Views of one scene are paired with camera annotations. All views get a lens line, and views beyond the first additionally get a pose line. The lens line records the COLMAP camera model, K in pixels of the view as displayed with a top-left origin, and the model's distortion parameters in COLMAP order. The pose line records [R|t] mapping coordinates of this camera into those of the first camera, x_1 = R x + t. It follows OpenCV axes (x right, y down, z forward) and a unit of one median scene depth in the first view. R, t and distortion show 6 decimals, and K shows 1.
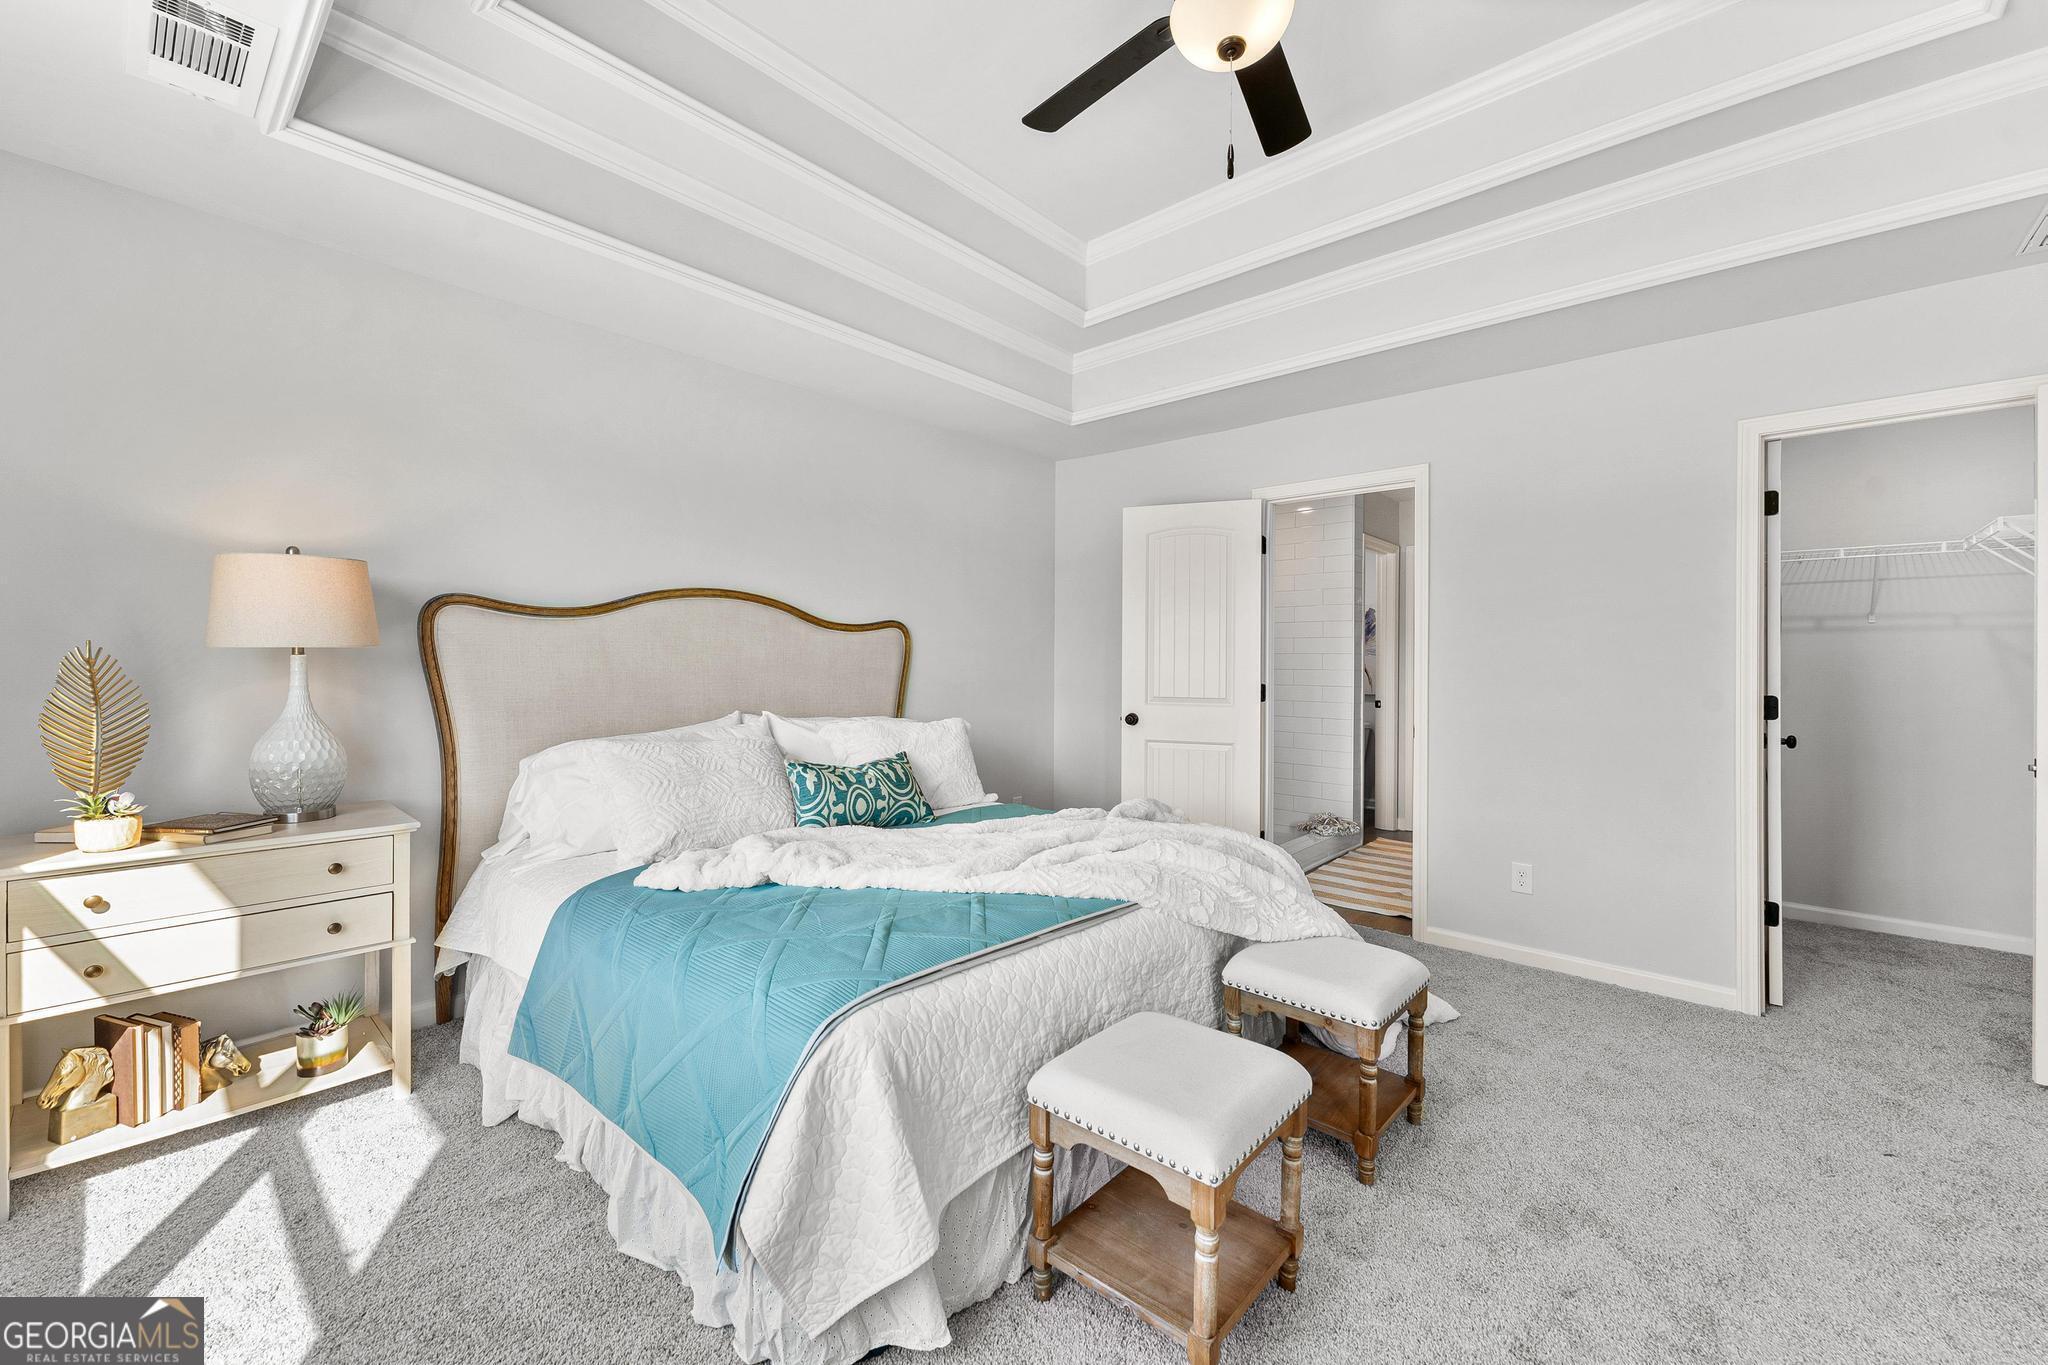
lens RADIAL K [[810.2, 0, 1028.1], [0, 810.2, 657.5], [0, 0, 1]] dist [0.001420, 0.000144]
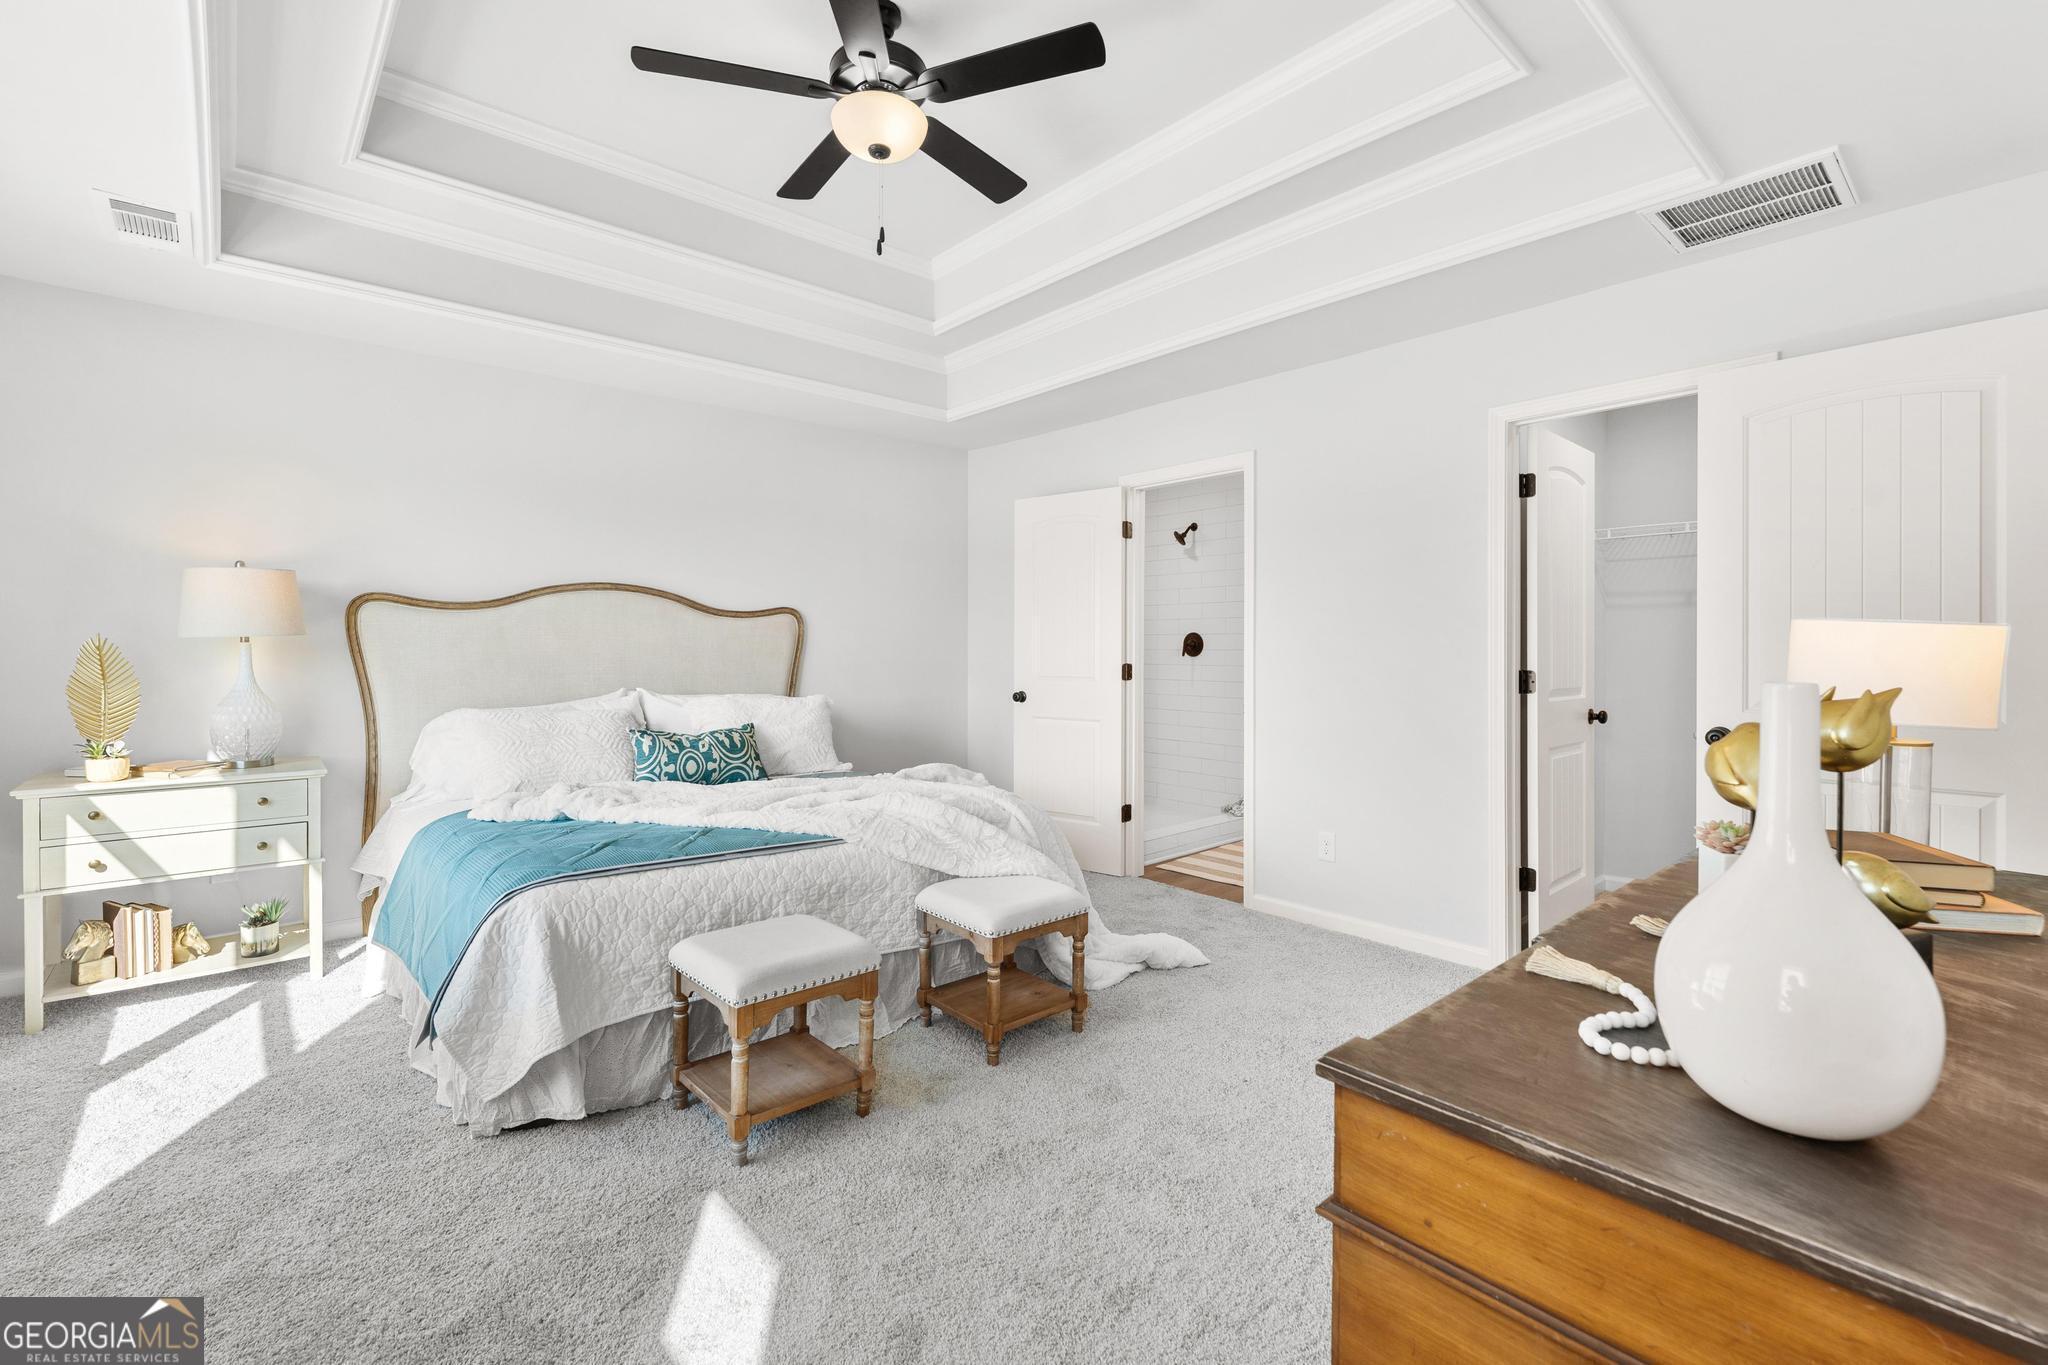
lens RADIAL K [[900.5, 0, 1022.0], [0, 900.5, 640.1], [0, 0, 1]] dist [-0.000431, 0.000069]
pose [[0.991939, -0.008986, -0.126398, 0.499769], [0.008856, 0.999960, -0.001585, 0.006001], [0.126407, 0.000453, 0.991978, -0.273431]]
